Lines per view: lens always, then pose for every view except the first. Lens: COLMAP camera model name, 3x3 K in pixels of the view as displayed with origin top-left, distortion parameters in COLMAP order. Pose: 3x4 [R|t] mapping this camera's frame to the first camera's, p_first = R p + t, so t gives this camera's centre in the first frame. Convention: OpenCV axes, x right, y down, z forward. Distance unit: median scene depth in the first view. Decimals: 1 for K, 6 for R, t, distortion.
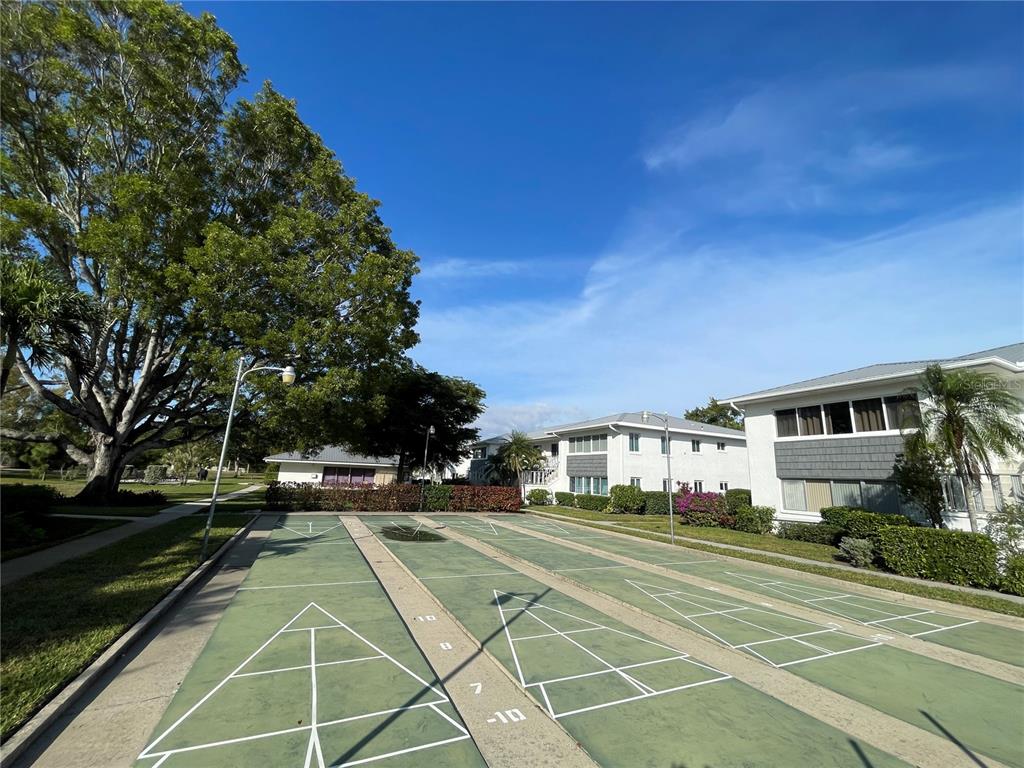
lens RADIAL K [[412.2, 0, 515.4], [0, 412.2, 383.4], [0, 0, 1]] dist [-0.000645, -0.000027]
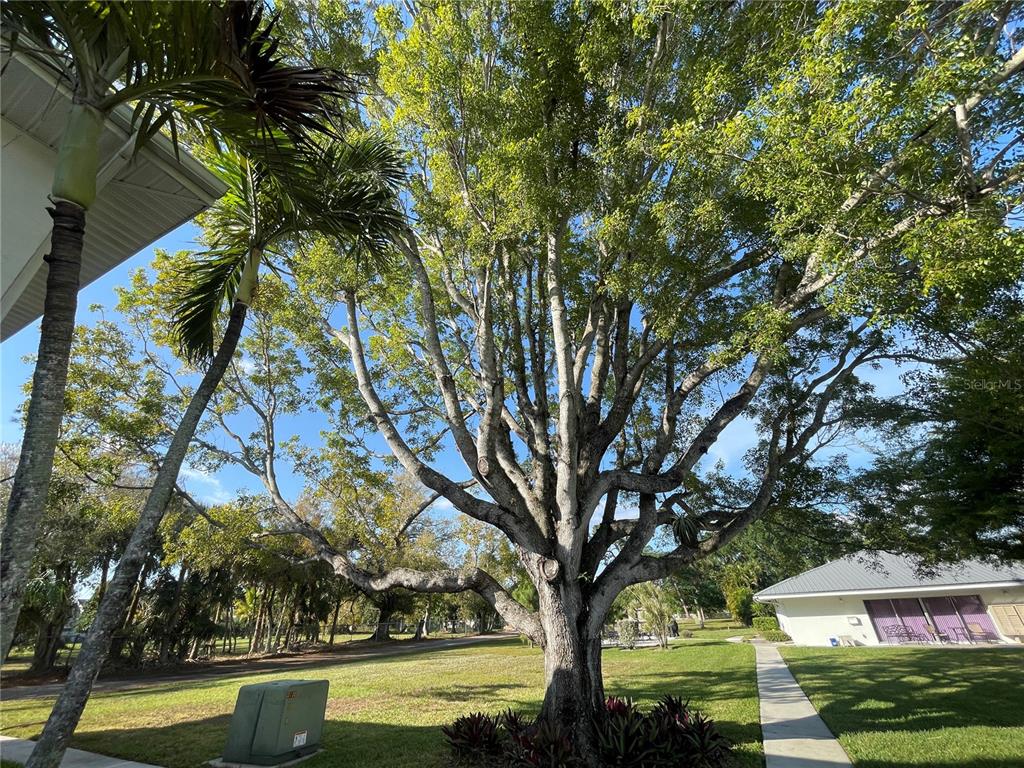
lens RADIAL K [[412.2, 0, 507.0], [0, 412.2, 384.2], [0, 0, 1]] dist [-0.000645, -0.000027]
pose [[0.602855, -0.445502, -0.661887, -0.638610], [0.233659, 0.891797, -0.387429, 0.118598], [0.762869, 0.078908, 0.641720, 0.666044]]
